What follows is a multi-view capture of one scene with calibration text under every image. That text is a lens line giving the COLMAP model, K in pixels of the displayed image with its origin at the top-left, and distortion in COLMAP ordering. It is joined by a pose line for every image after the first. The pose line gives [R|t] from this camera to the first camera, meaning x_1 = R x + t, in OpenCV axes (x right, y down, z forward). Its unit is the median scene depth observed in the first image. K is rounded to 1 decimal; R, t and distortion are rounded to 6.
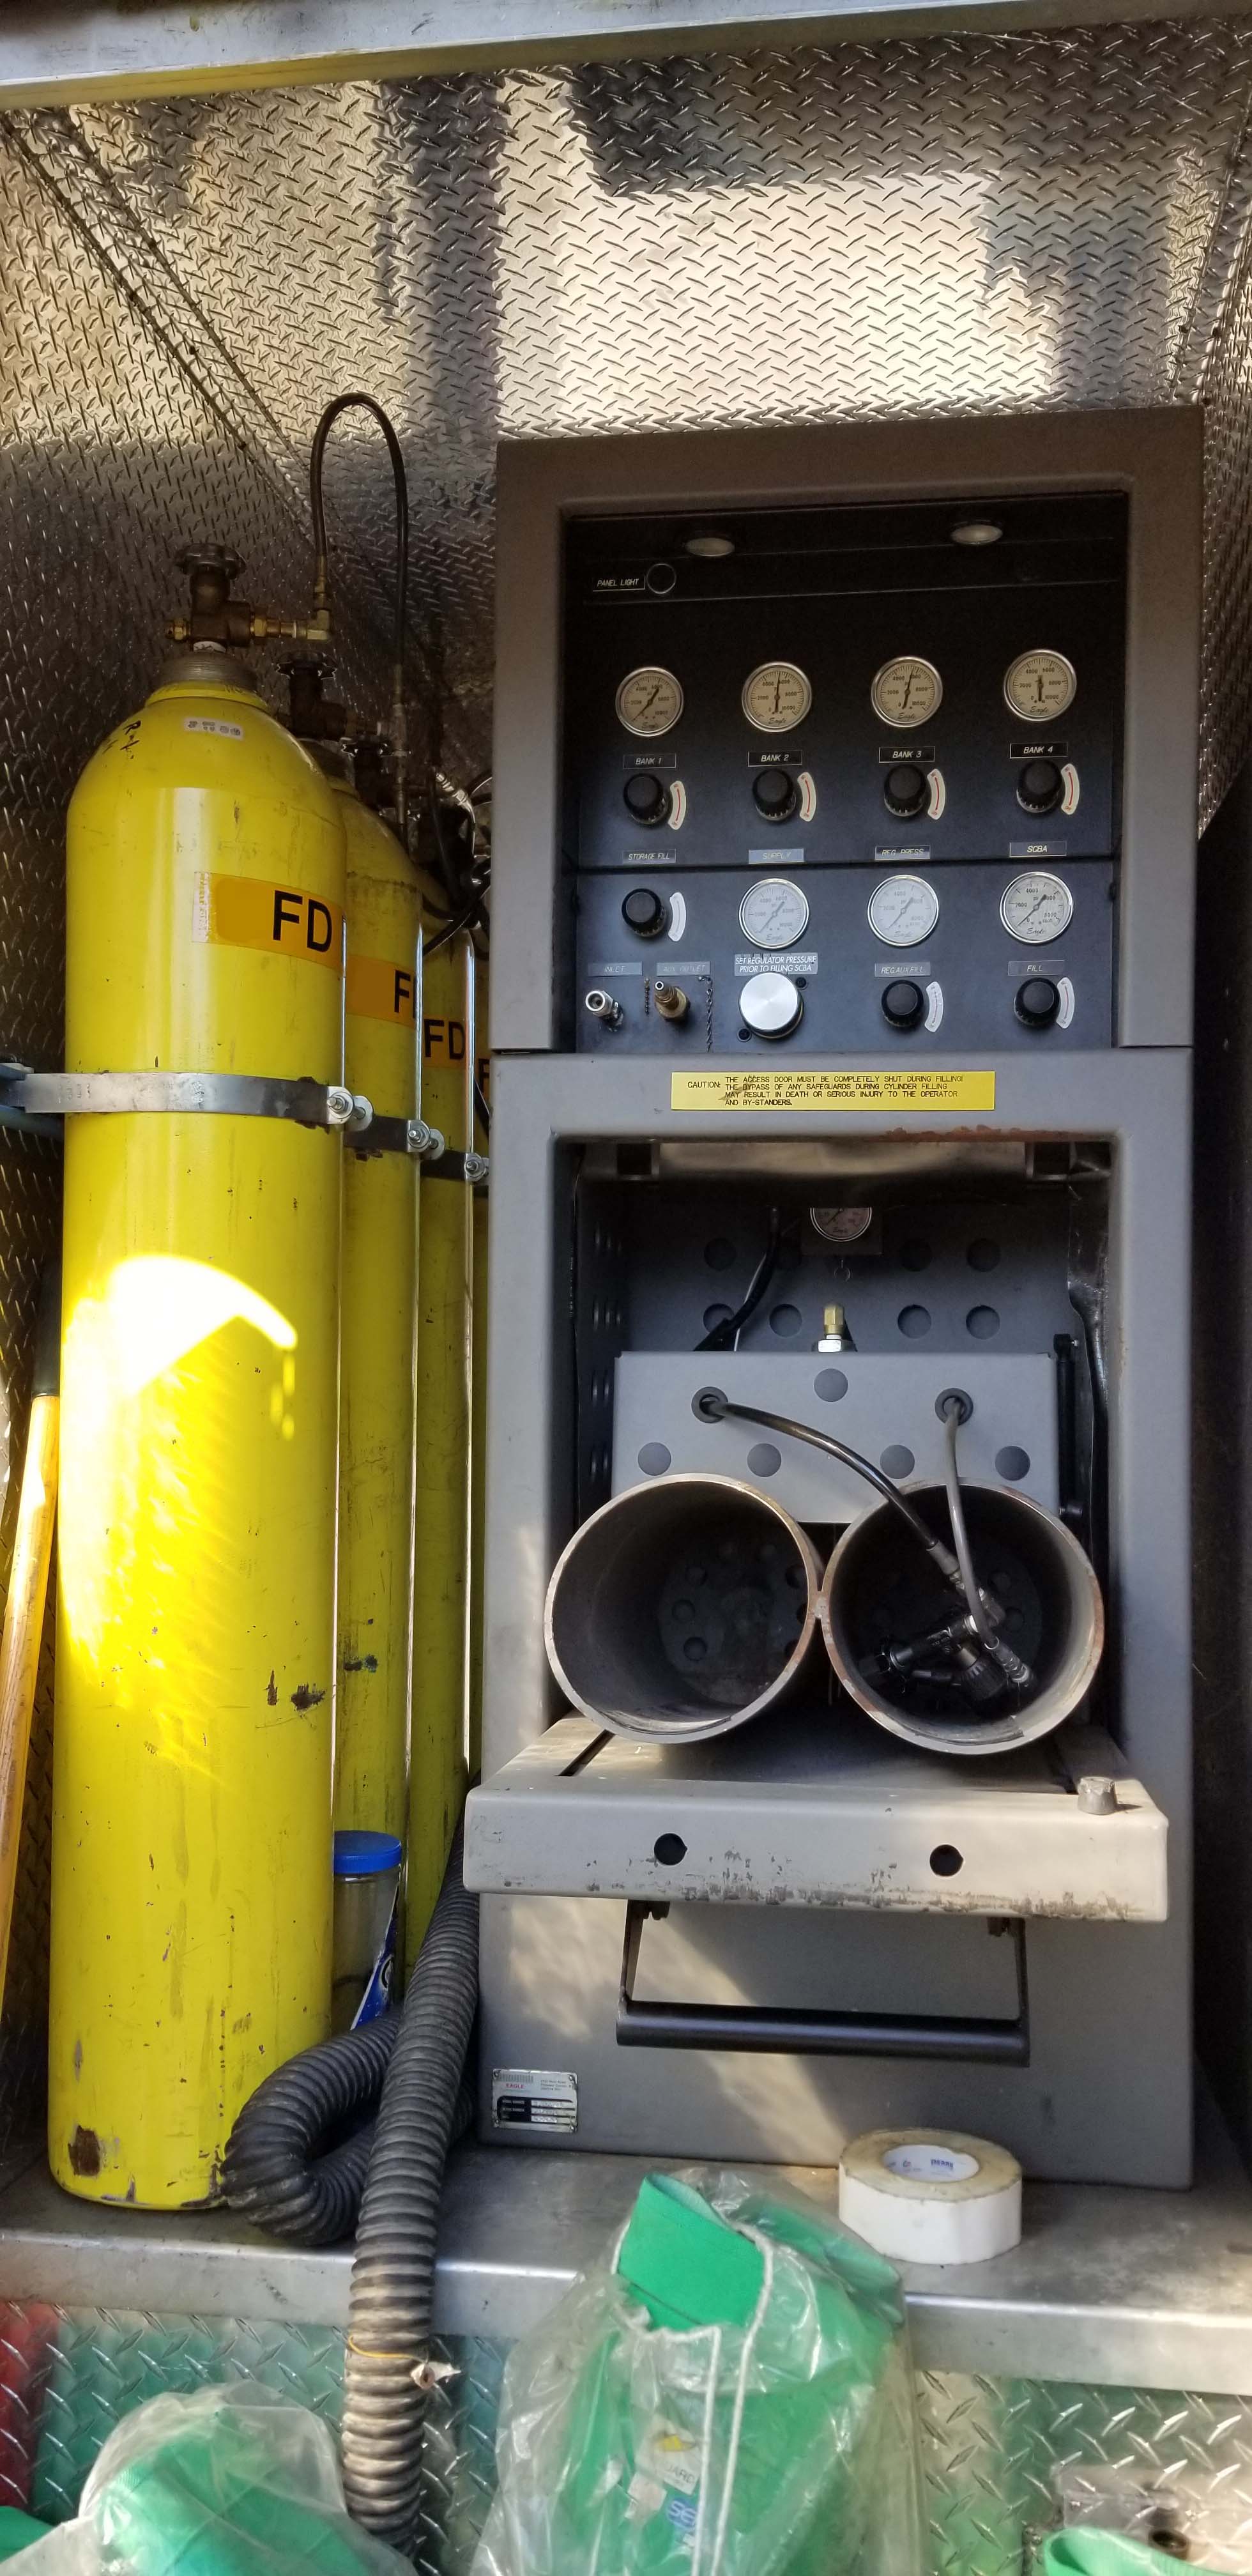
lens RADIAL K [[1984.5, 0, 638.7], [0, 1984.5, 1306.8], [0, 0, 1]] dist [0.117593, -0.229569]
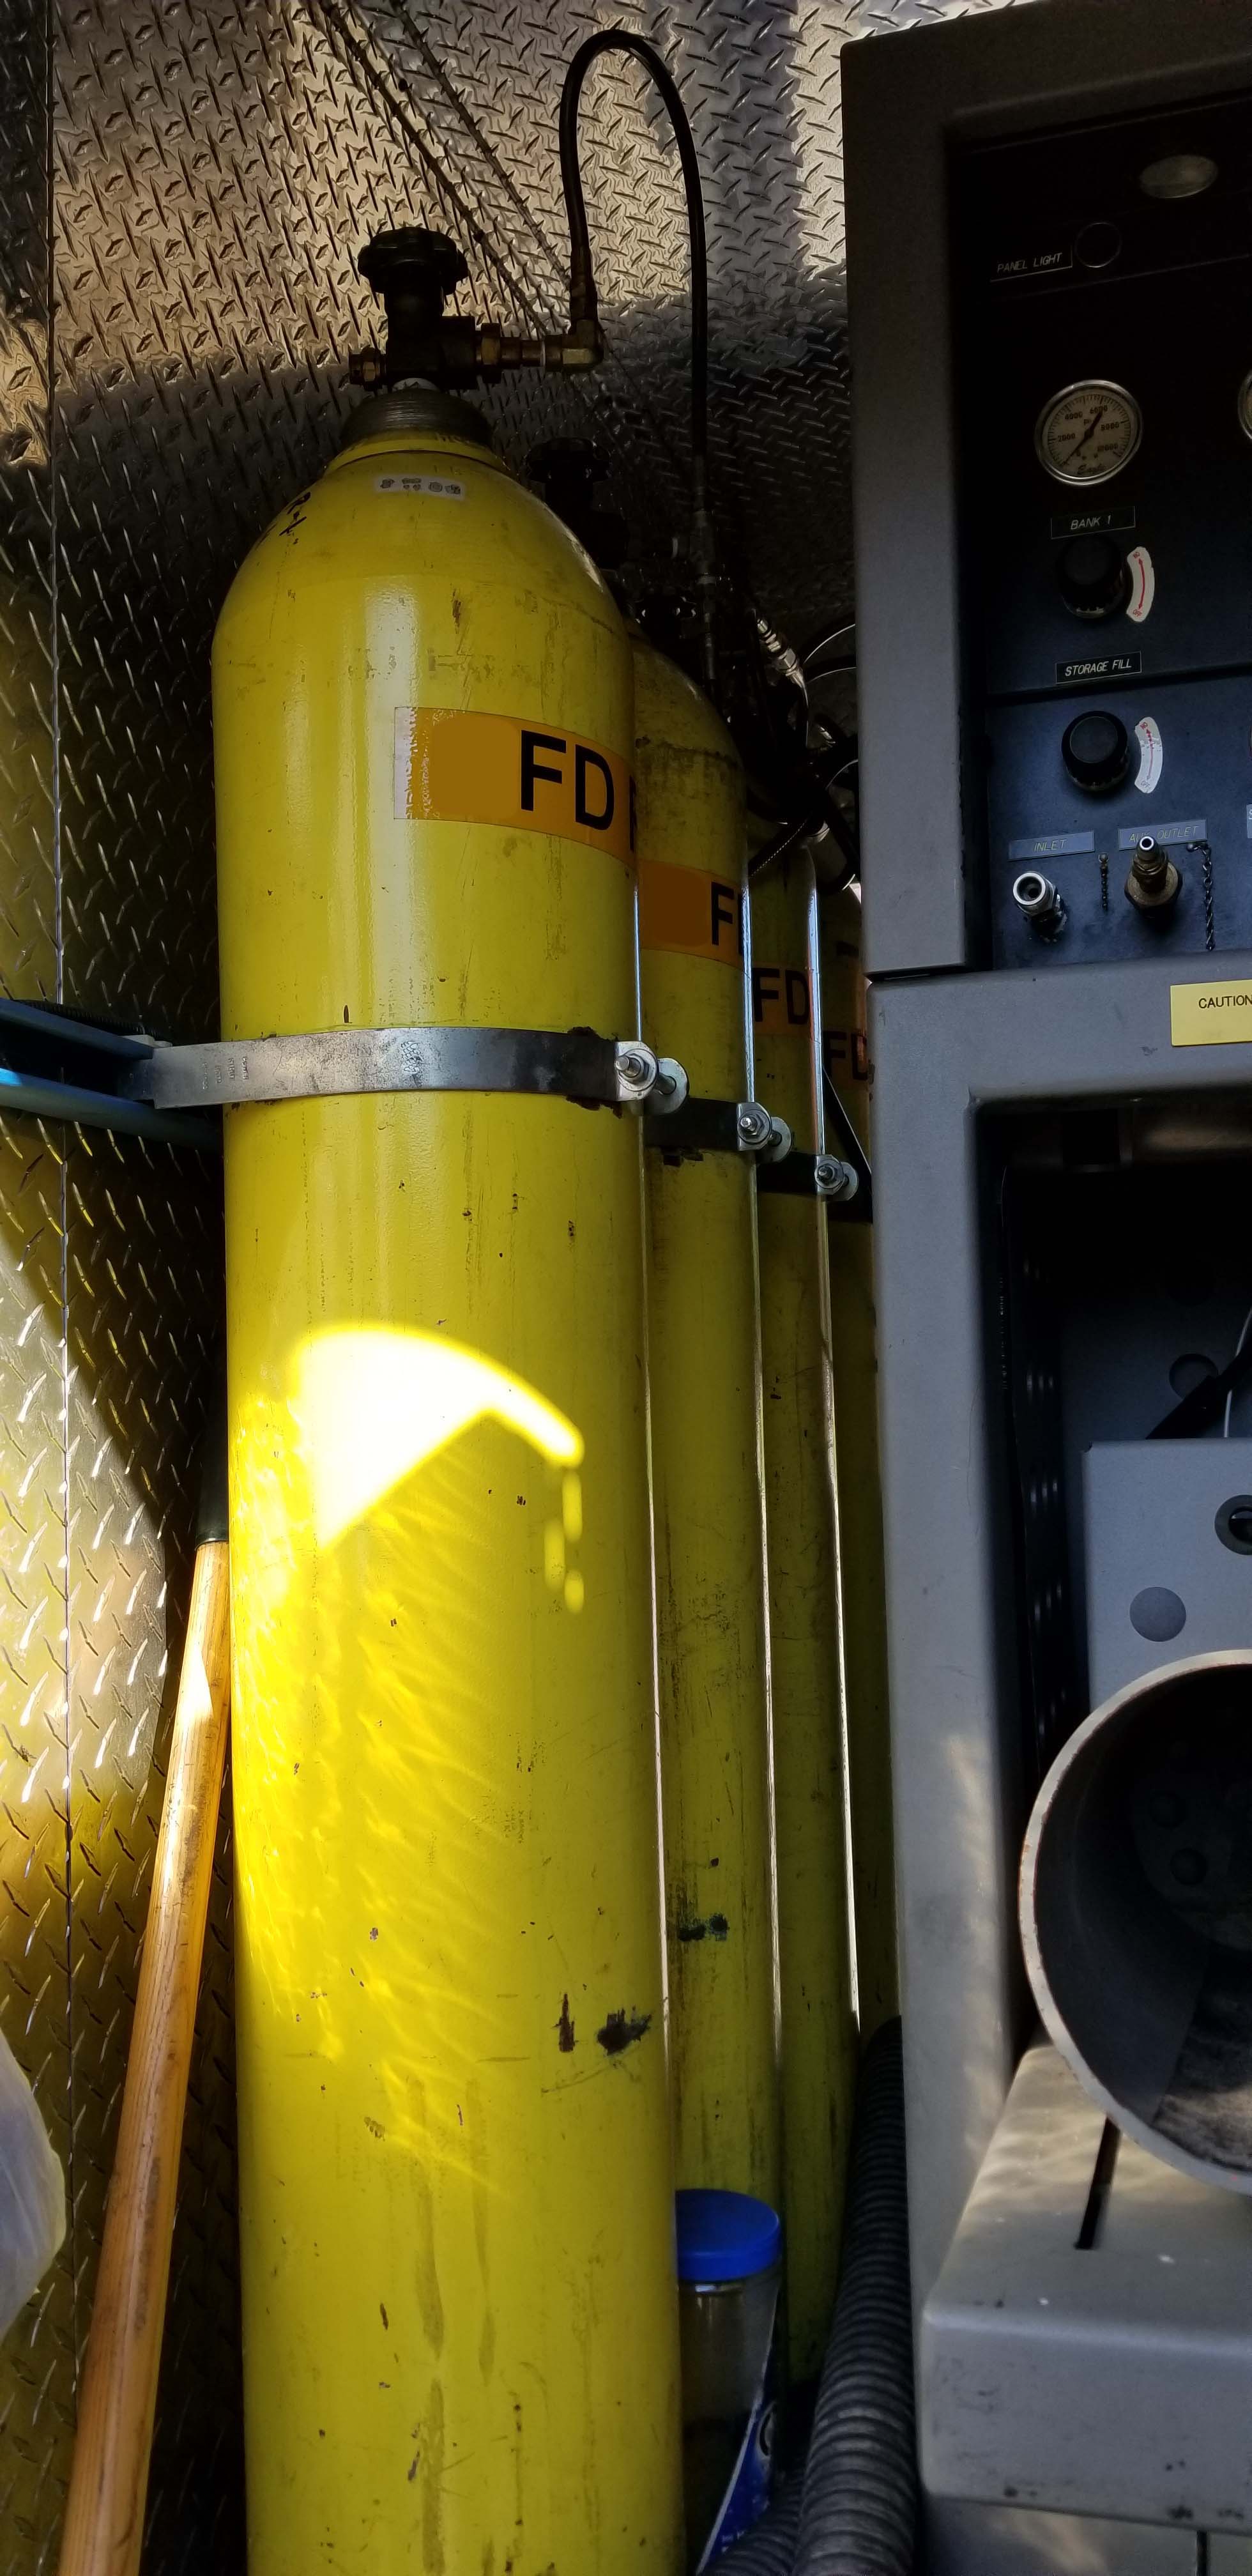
lens RADIAL K [[1984.5, 0, 638.7], [0, 1984.5, 1306.8], [0, 0, 1]] dist [0.117593, -0.229569]
pose [[0.987224, -0.043057, -0.153414, -0.054362], [0.039641, 0.998895, -0.025256, -0.010533], [0.154332, 0.018852, 0.987839, 0.369003]]
